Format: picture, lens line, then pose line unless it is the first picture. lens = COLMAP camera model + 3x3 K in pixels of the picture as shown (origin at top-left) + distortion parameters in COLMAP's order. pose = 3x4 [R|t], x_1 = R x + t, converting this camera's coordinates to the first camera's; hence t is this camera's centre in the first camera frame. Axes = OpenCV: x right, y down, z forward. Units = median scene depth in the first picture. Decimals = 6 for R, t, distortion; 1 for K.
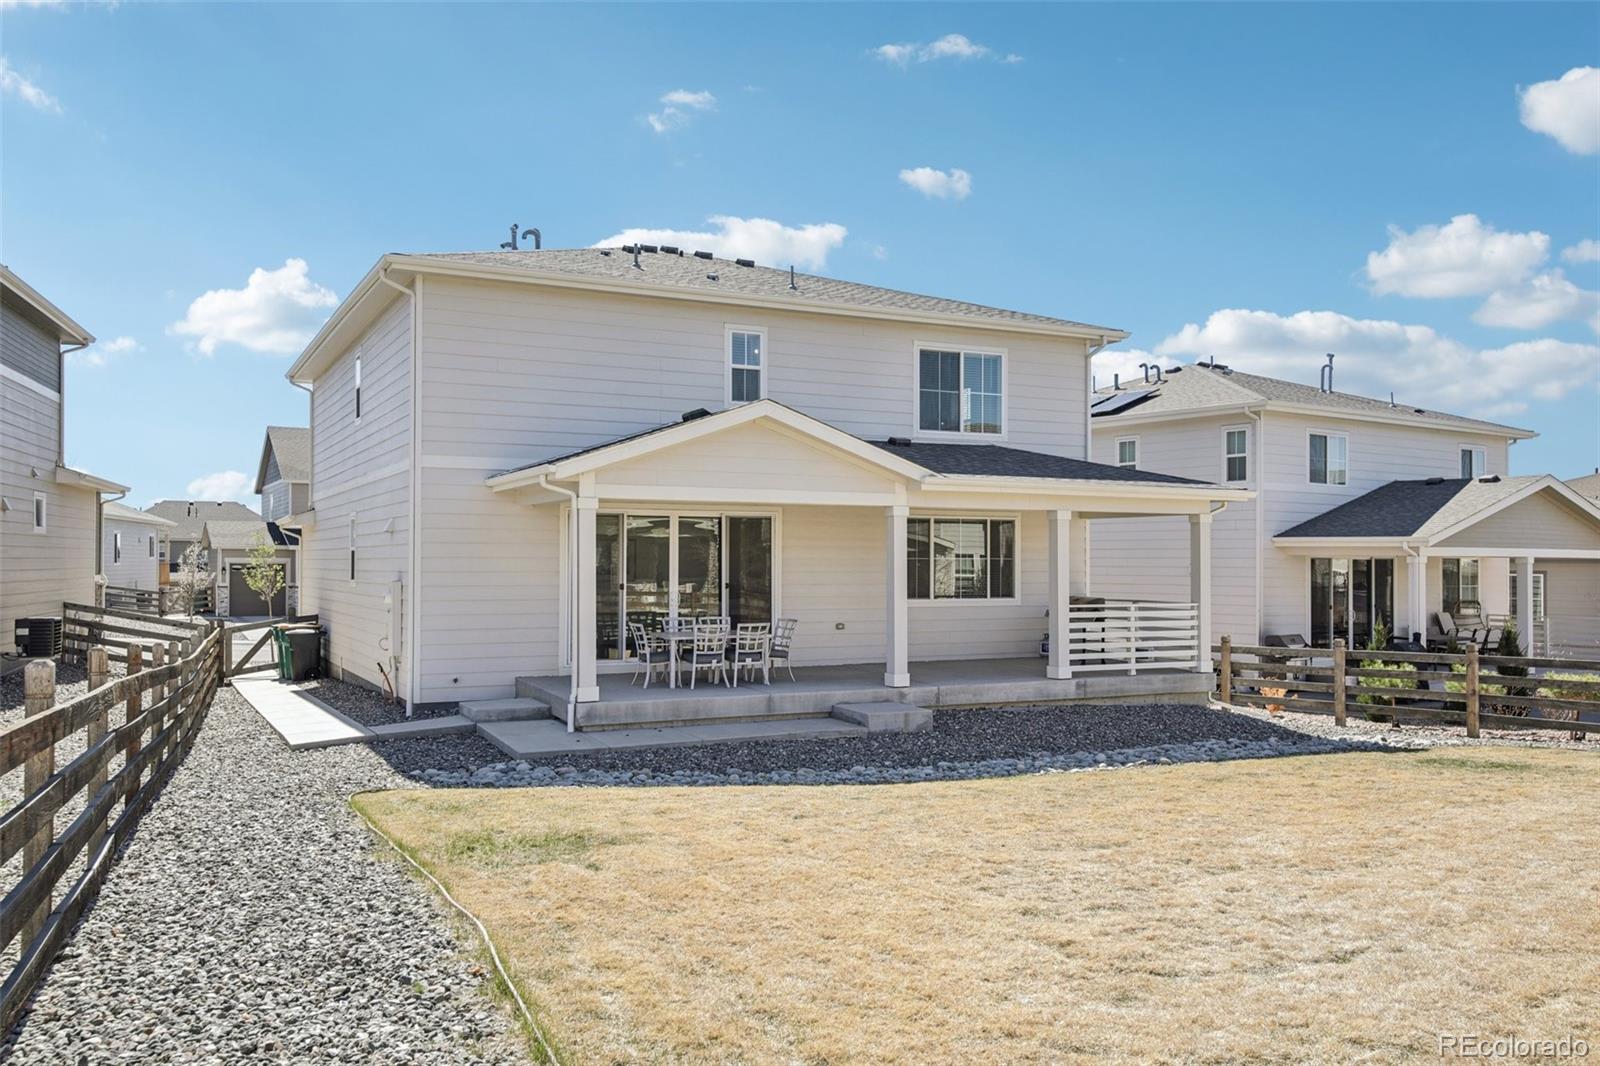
lens RADIAL K [[1306.1, 0, 800.0], [0, 1306.1, 533.0], [0, 0, 1]] dist [0.041355, 0.000631]
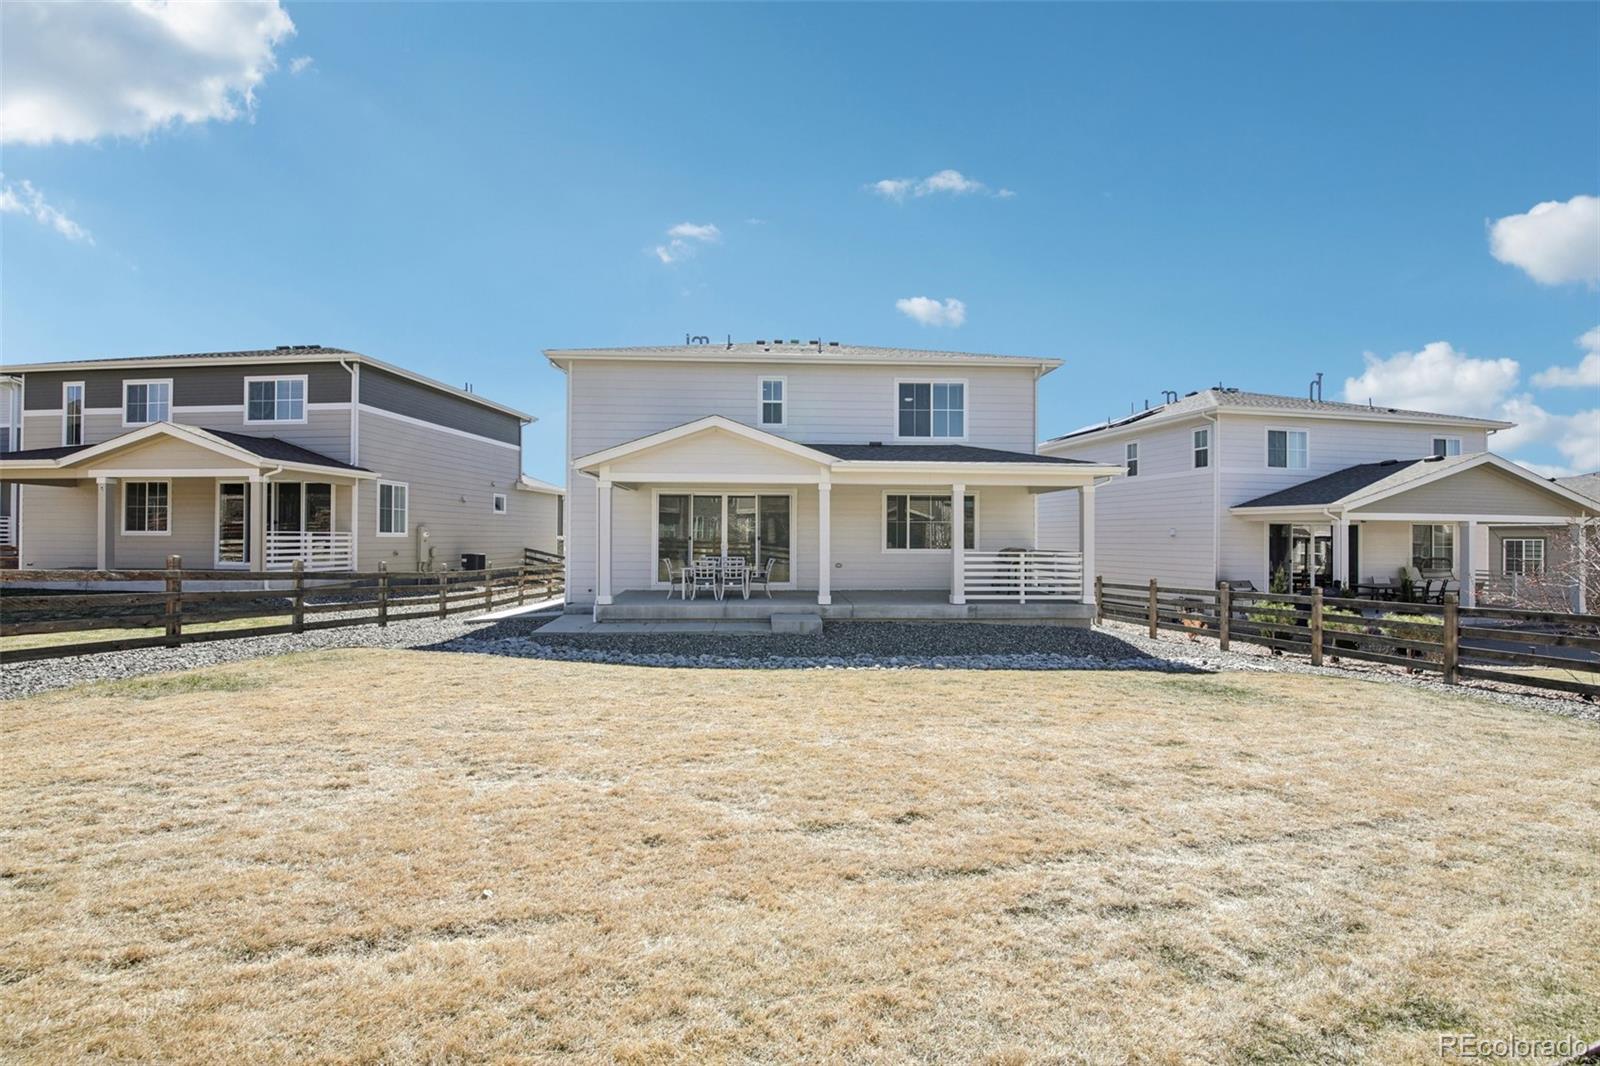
lens RADIAL K [[687.5, 0, 800.0], [0, 687.5, 533.0], [0, 0, 1]] dist [-0.000261, -0.007717]
pose [[0.915282, -0.001331, -0.402812, 0.321190], [0.006742, 0.999905, 0.012016, 0.023207], [0.402758, -0.013714, 0.915204, 0.238146]]
